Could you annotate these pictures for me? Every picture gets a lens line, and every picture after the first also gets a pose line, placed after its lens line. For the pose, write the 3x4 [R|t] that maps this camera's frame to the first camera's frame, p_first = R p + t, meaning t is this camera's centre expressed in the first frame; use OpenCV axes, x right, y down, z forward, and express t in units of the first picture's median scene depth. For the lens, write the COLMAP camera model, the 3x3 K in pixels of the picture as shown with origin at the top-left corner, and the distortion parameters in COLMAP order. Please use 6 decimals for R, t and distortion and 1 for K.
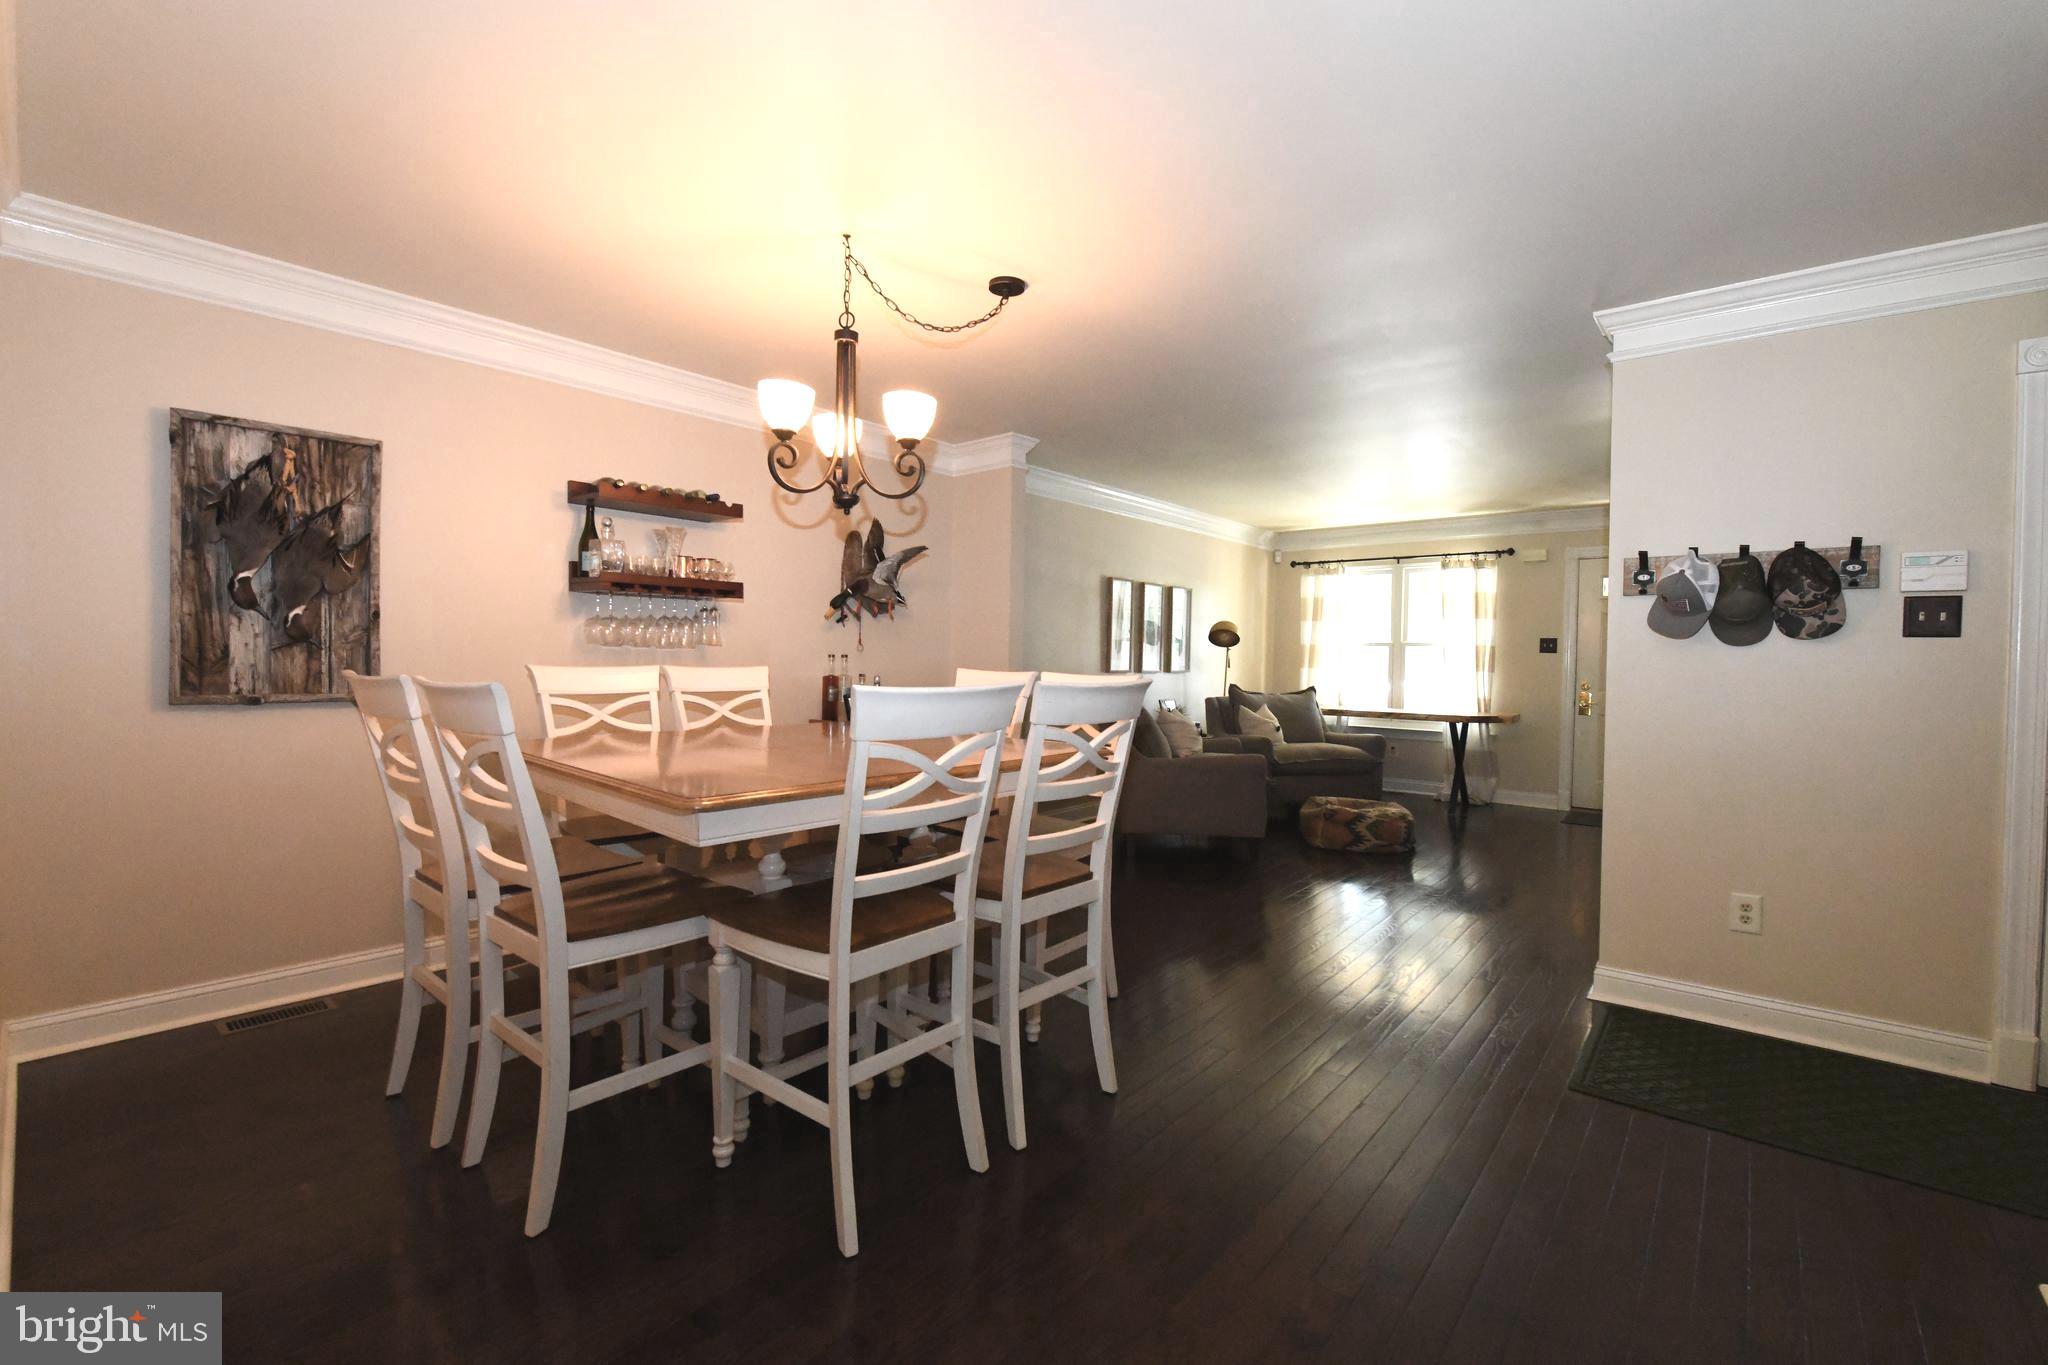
lens RADIAL K [[866.0, 0, 1051.4], [0, 866.0, 680.4], [0, 0, 1]] dist [-0.024729, 0.000638]
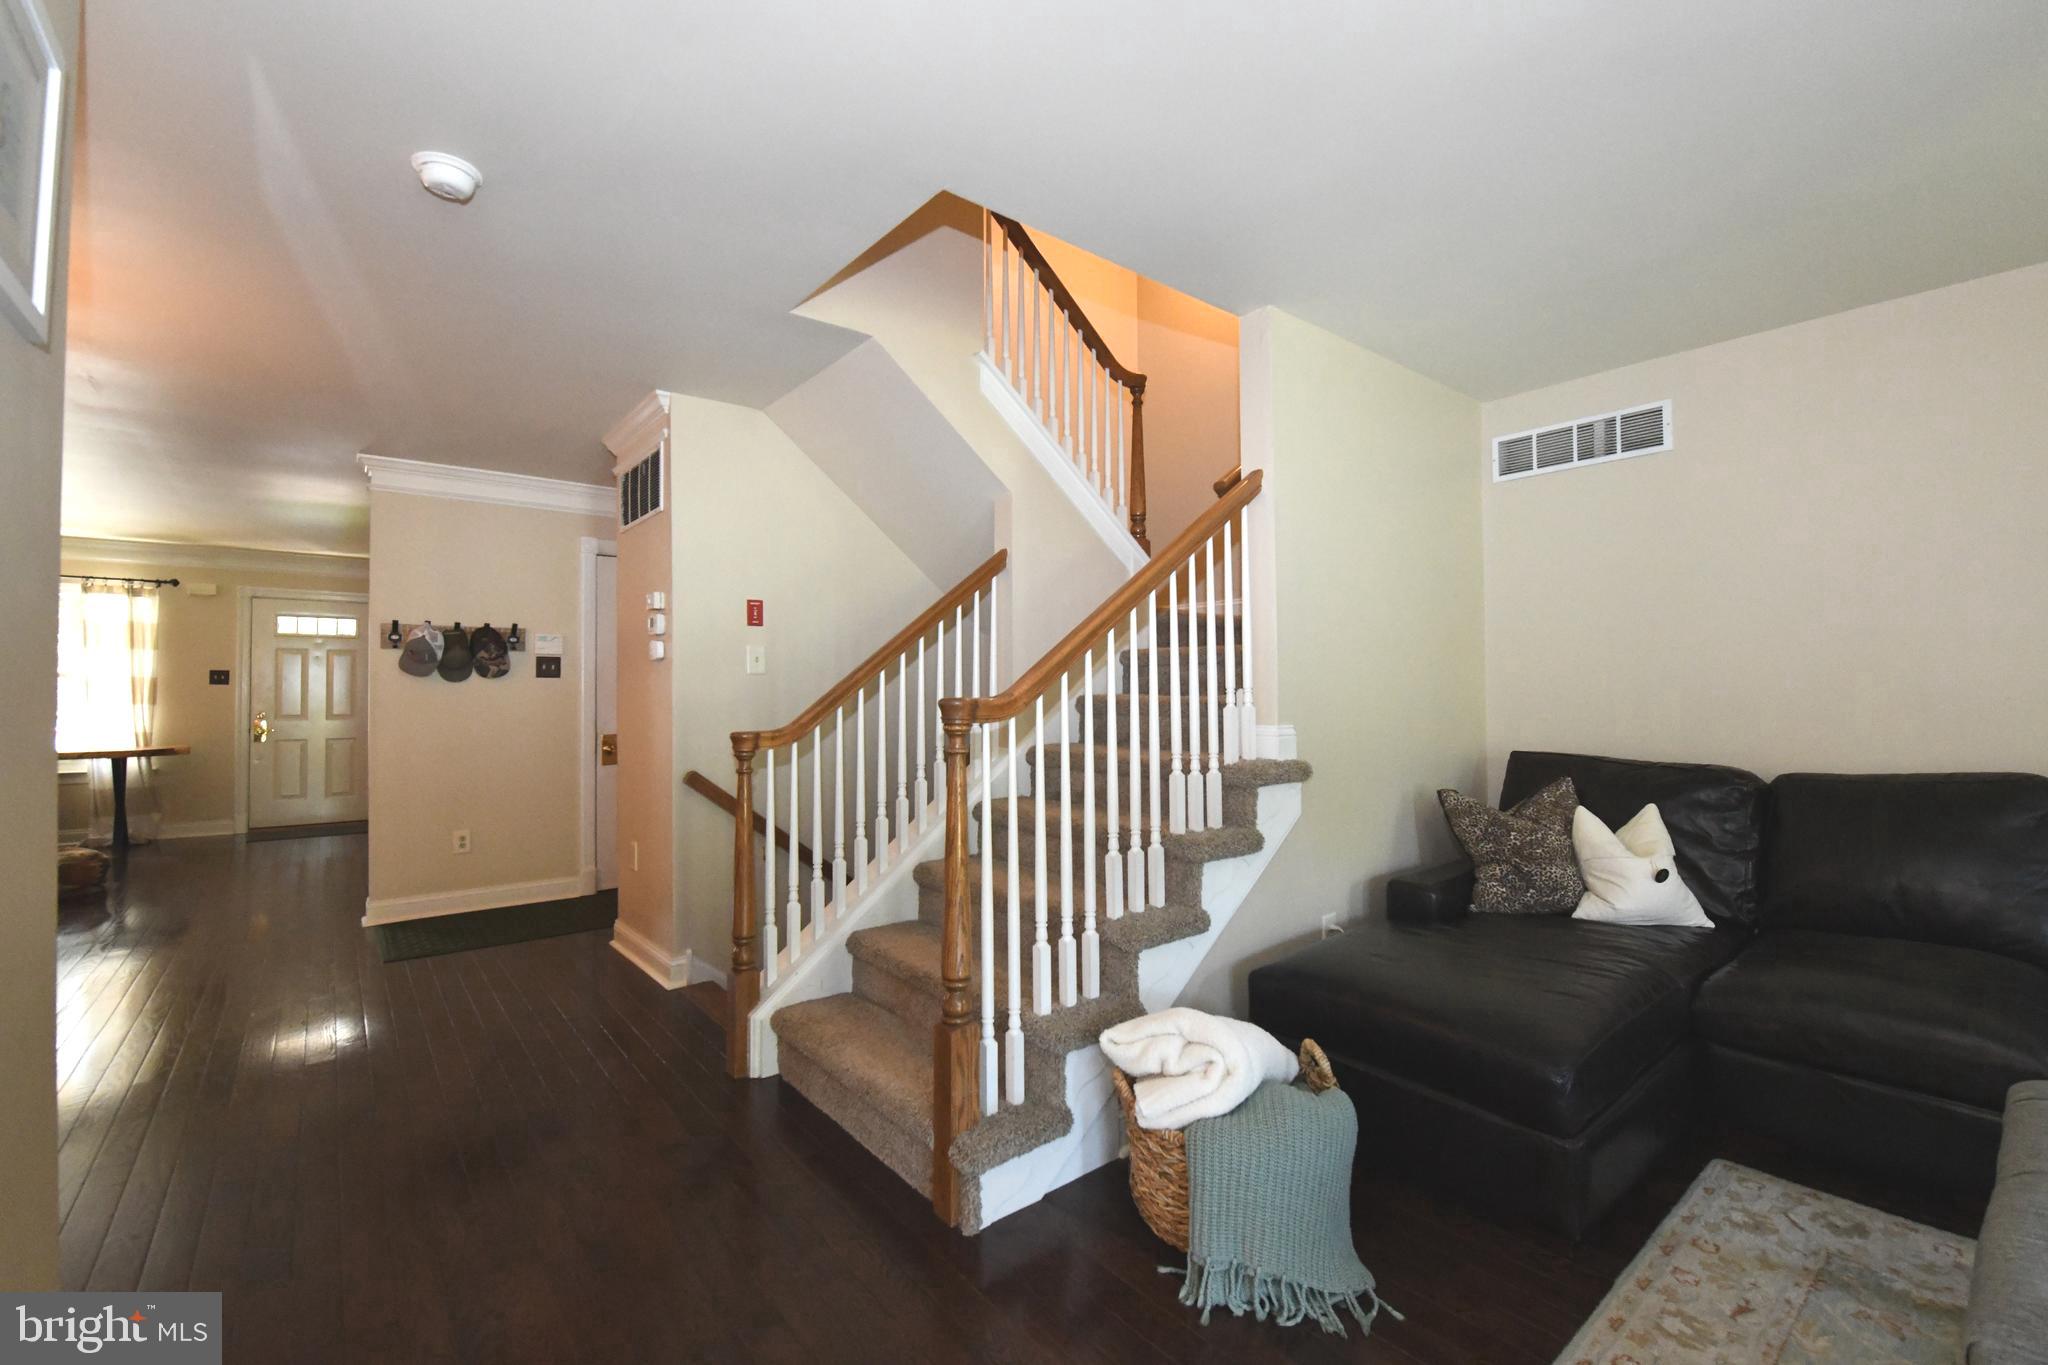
lens RADIAL K [[866.0, 0, 1051.4], [0, 866.0, 680.4], [0, 0, 1]] dist [-0.024729, 0.000638]
pose [[0.183651, 0.003193, 0.982986, -0.241282], [0.030075, 0.999508, -0.008865, 0.002476], [-0.982531, 0.031191, 0.183464, -0.175619]]
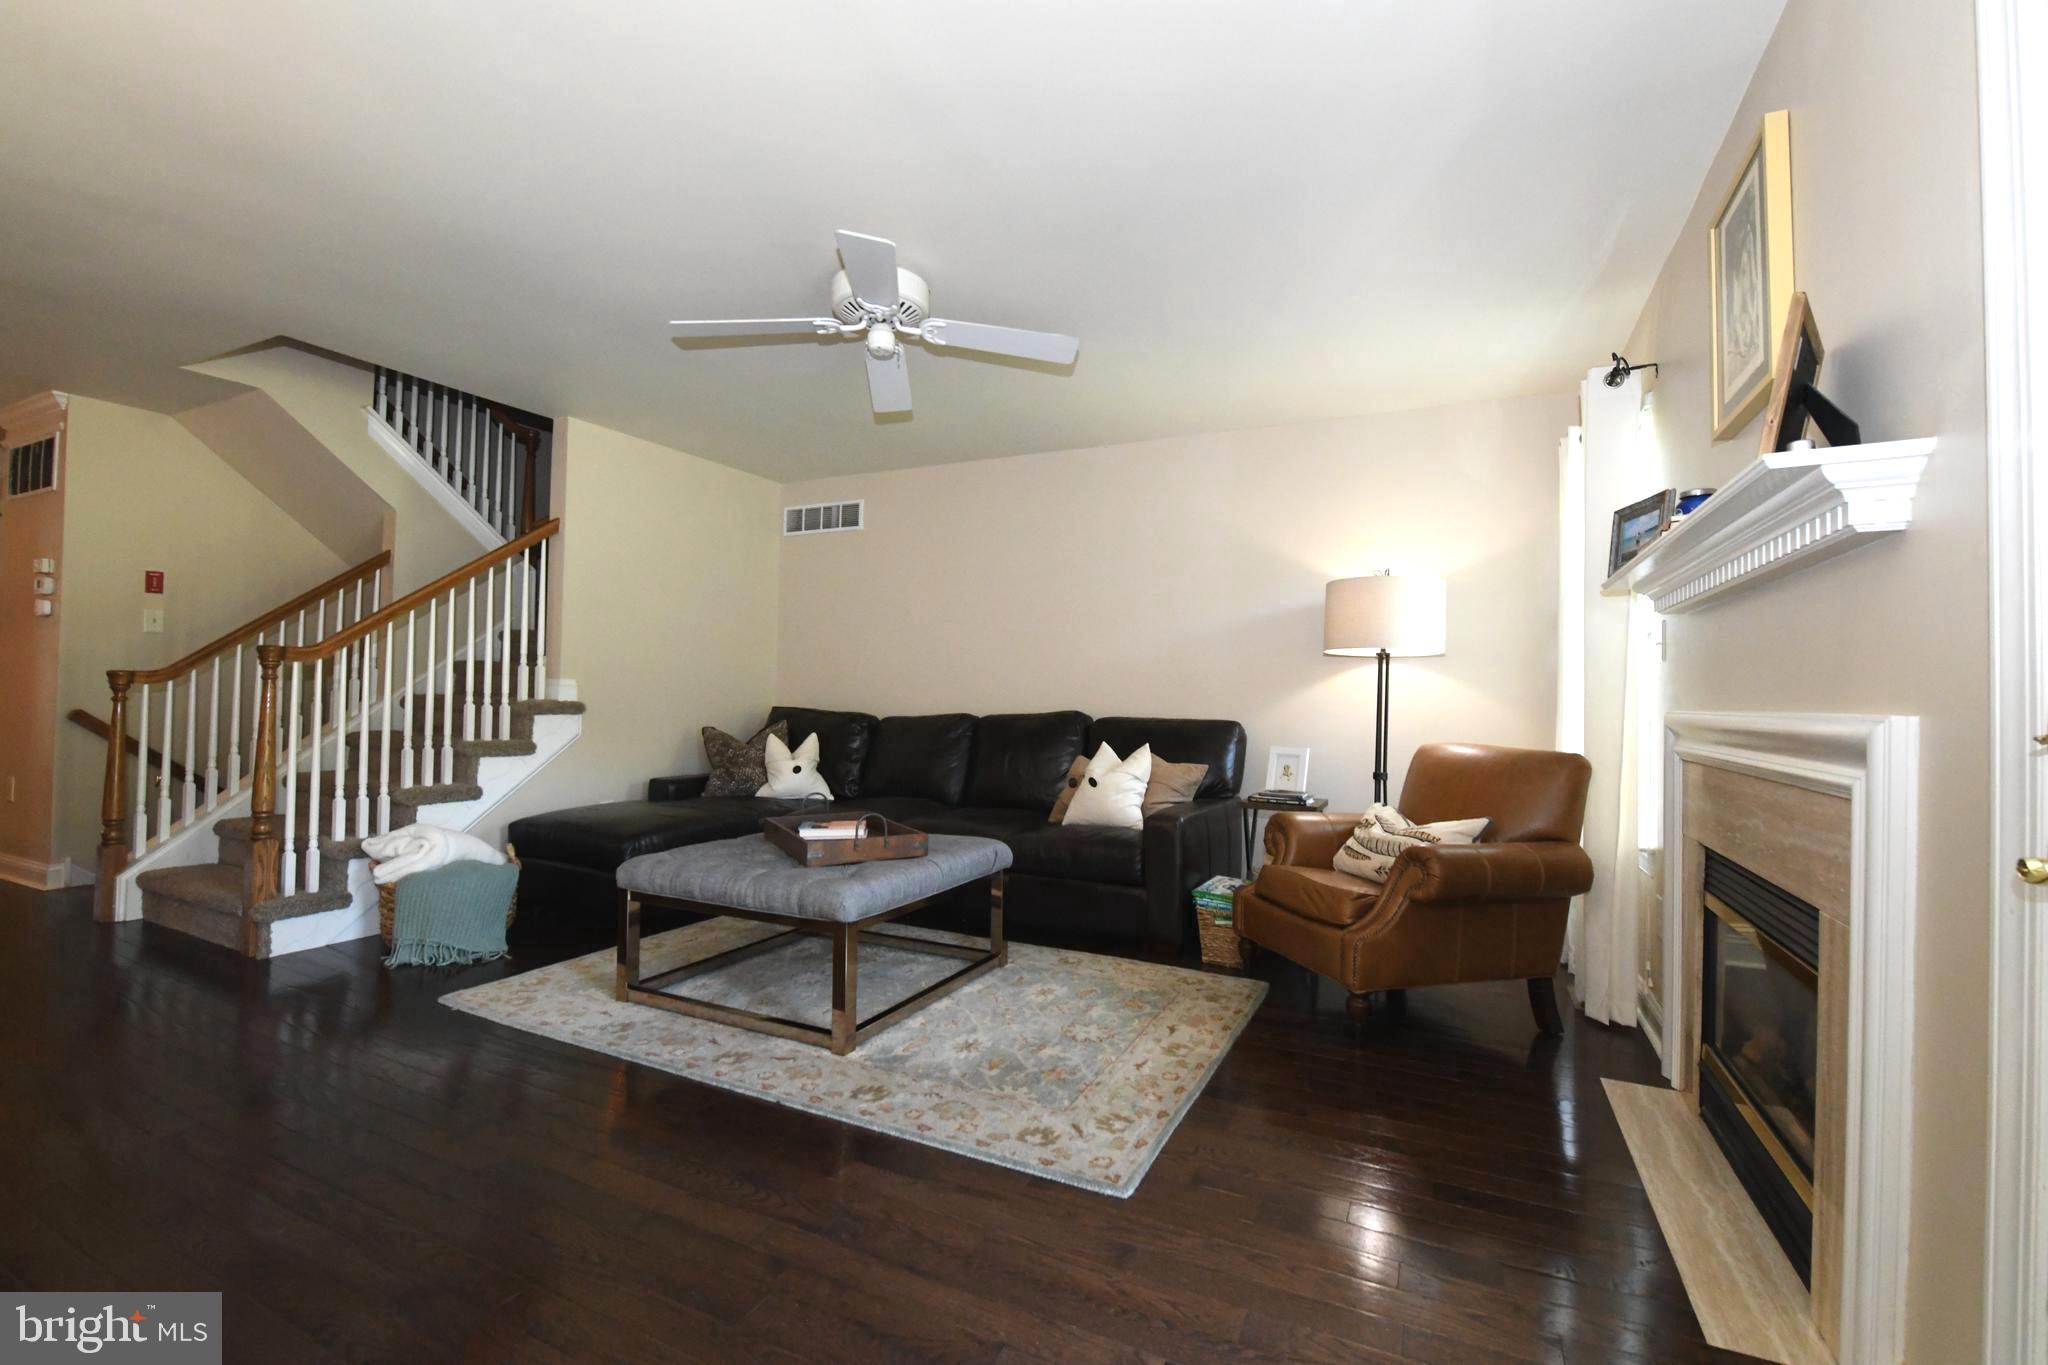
lens RADIAL K [[854.0, 0, 1056.5], [0, 854.0, 678.1], [0, 0, 1]] dist [-0.022372, 0.000356]
pose [[-0.253656, 0.004342, 0.967285, -0.783622], [-0.002534, 0.999984, -0.005153, 0.043331], [-0.967291, -0.003759, -0.253641, -0.595852]]
